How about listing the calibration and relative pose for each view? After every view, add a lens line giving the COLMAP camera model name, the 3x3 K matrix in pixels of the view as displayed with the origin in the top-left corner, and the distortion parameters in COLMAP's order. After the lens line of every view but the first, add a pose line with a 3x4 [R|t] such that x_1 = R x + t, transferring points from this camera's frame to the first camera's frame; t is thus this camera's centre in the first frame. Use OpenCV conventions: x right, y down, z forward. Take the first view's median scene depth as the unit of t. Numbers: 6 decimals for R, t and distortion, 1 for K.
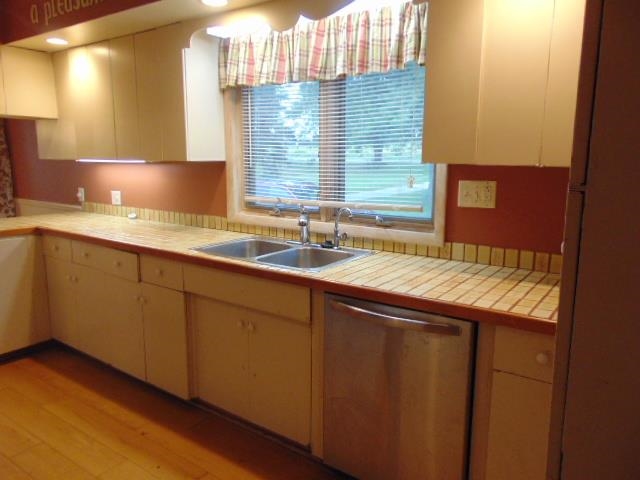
lens RADIAL K [[479.7, 0, 324.0], [0, 479.7, 242.7], [0, 0, 1]] dist [-0.025957, 0.058116]
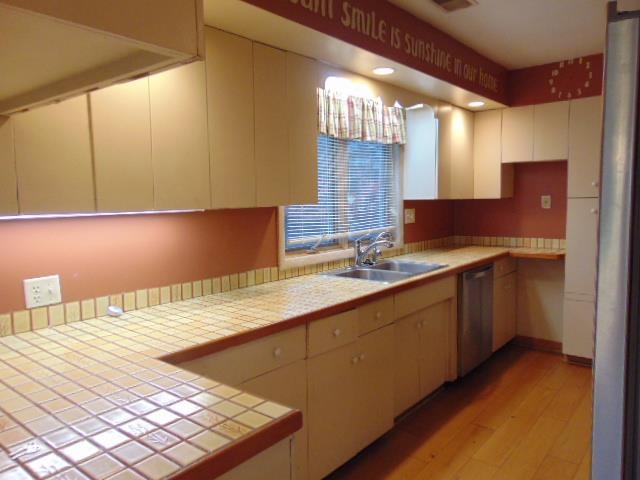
lens RADIAL K [[479.7, 0, 320.5], [0, 479.7, 243.1], [0, 0, 1]] dist [-0.025957, 0.058116]
pose [[0.071757, -0.107945, 0.991564, -1.269815], [0.188390, 0.977700, 0.092803, -0.190683], [-0.979469, 0.180141, 0.090493, 0.963186]]
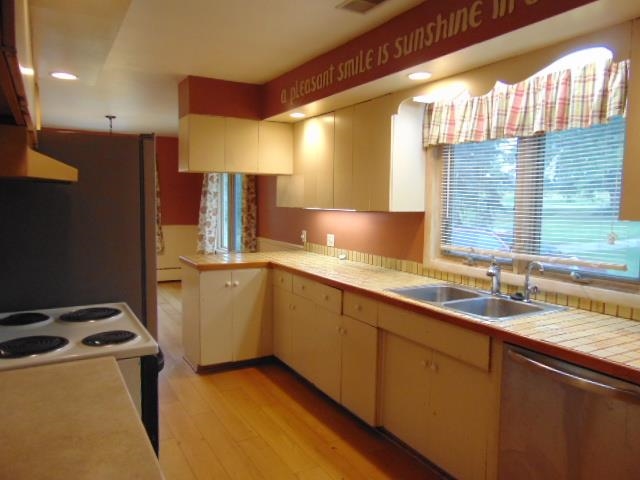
lens RADIAL K [[479.7, 0, 321.3], [0, 479.7, 243.7], [0, 0, 1]] dist [-0.025957, 0.058116]
pose [[0.905546, 0.043103, -0.422053, 0.050963], [-0.080508, 0.994208, -0.071199, -0.001781], [0.416540, 0.098453, 0.903771, -0.083990]]
